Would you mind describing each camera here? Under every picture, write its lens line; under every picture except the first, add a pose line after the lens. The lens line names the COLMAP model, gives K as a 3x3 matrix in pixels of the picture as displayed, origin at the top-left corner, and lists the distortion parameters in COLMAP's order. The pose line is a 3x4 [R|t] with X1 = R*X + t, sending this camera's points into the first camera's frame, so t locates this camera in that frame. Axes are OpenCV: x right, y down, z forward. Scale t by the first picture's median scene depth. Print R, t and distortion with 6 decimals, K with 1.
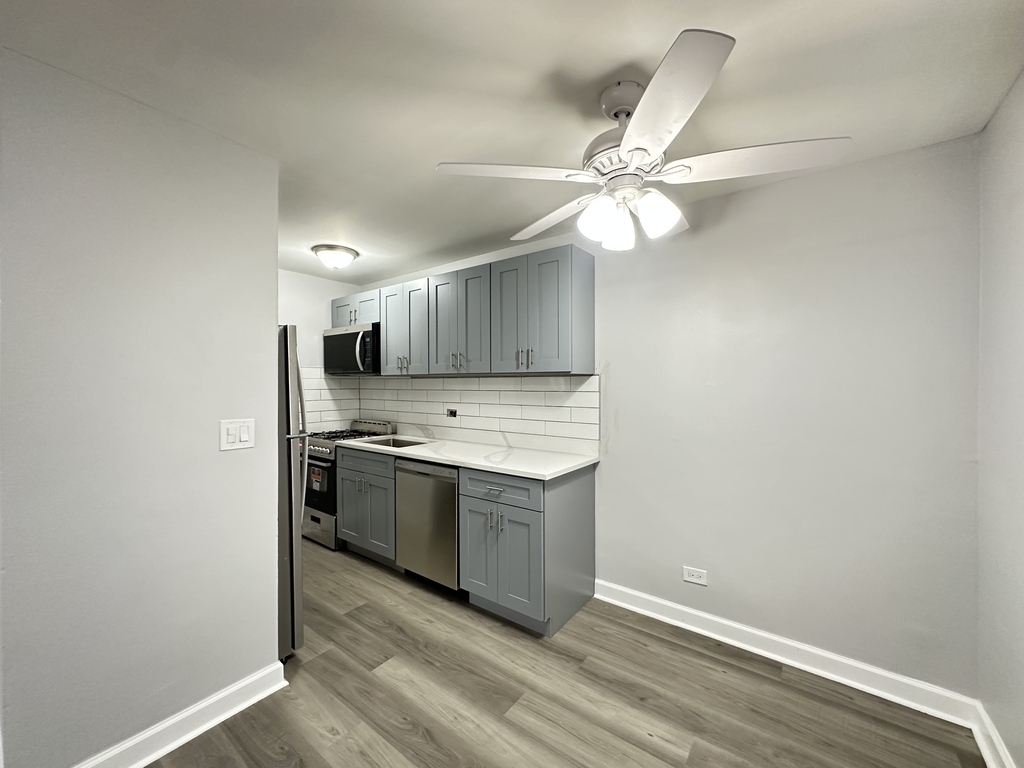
lens RADIAL K [[407.2, 0, 511.7], [0, 407.2, 385.3], [0, 0, 1]] dist [-0.001934, 0.000236]
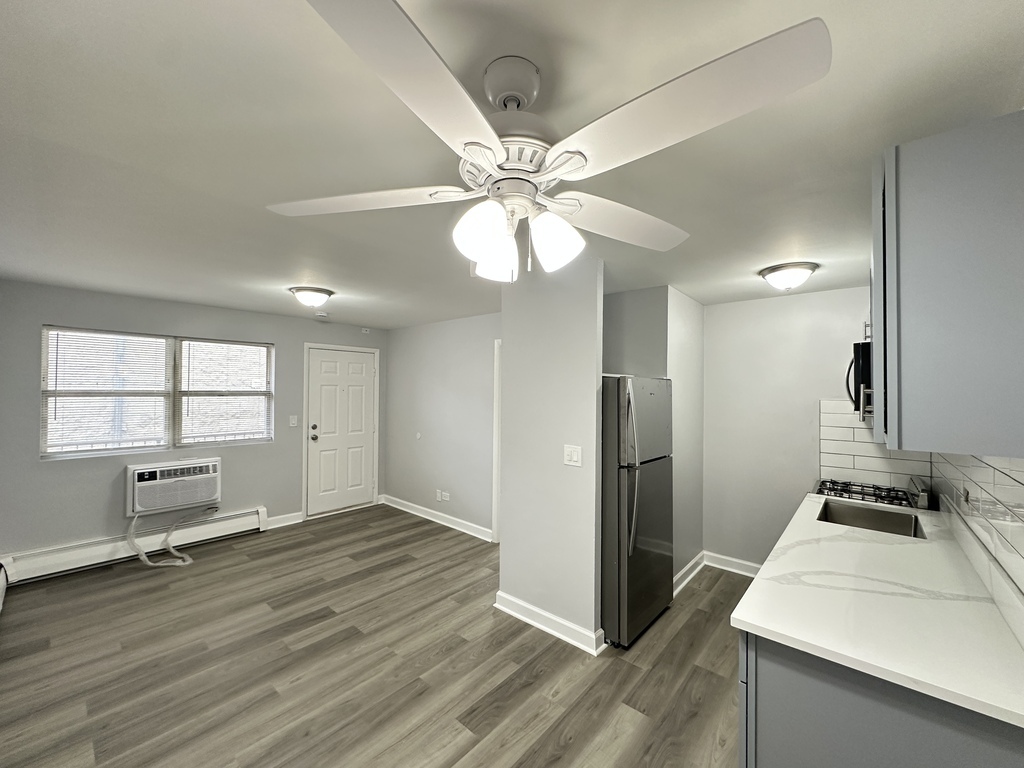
lens RADIAL K [[407.2, 0, 511.7], [0, 407.2, 385.3], [0, 0, 1]] dist [-0.001934, 0.000236]
pose [[-0.075361, -0.010644, -0.997100, 0.528131], [-0.017891, 0.999796, -0.009321, -0.075475], [0.996996, 0.017137, -0.075536, 0.558702]]
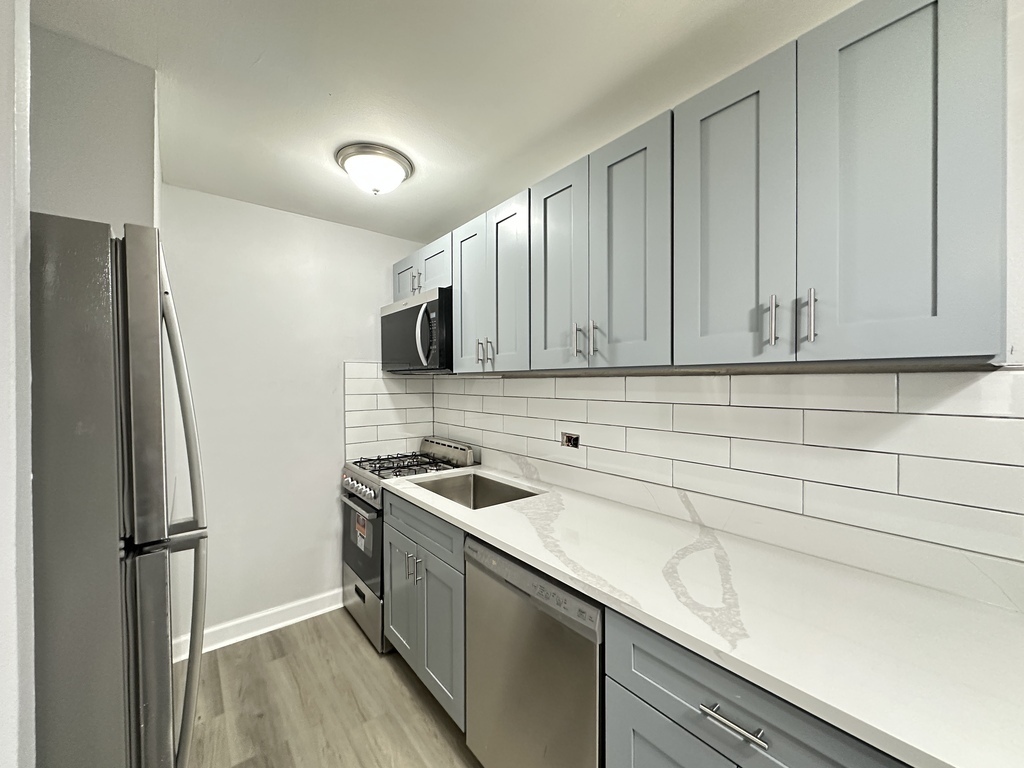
lens RADIAL K [[406.7, 0, 512.0], [0, 406.7, 384.0], [0, 0, 1]] dist [-0.001071, -0.000126]
pose [[0.969722, 0.001481, -0.244205, -0.110584], [-0.001578, 0.999999, -0.000201, -0.010575], [0.244205, 0.000580, 0.969724, 0.548059]]
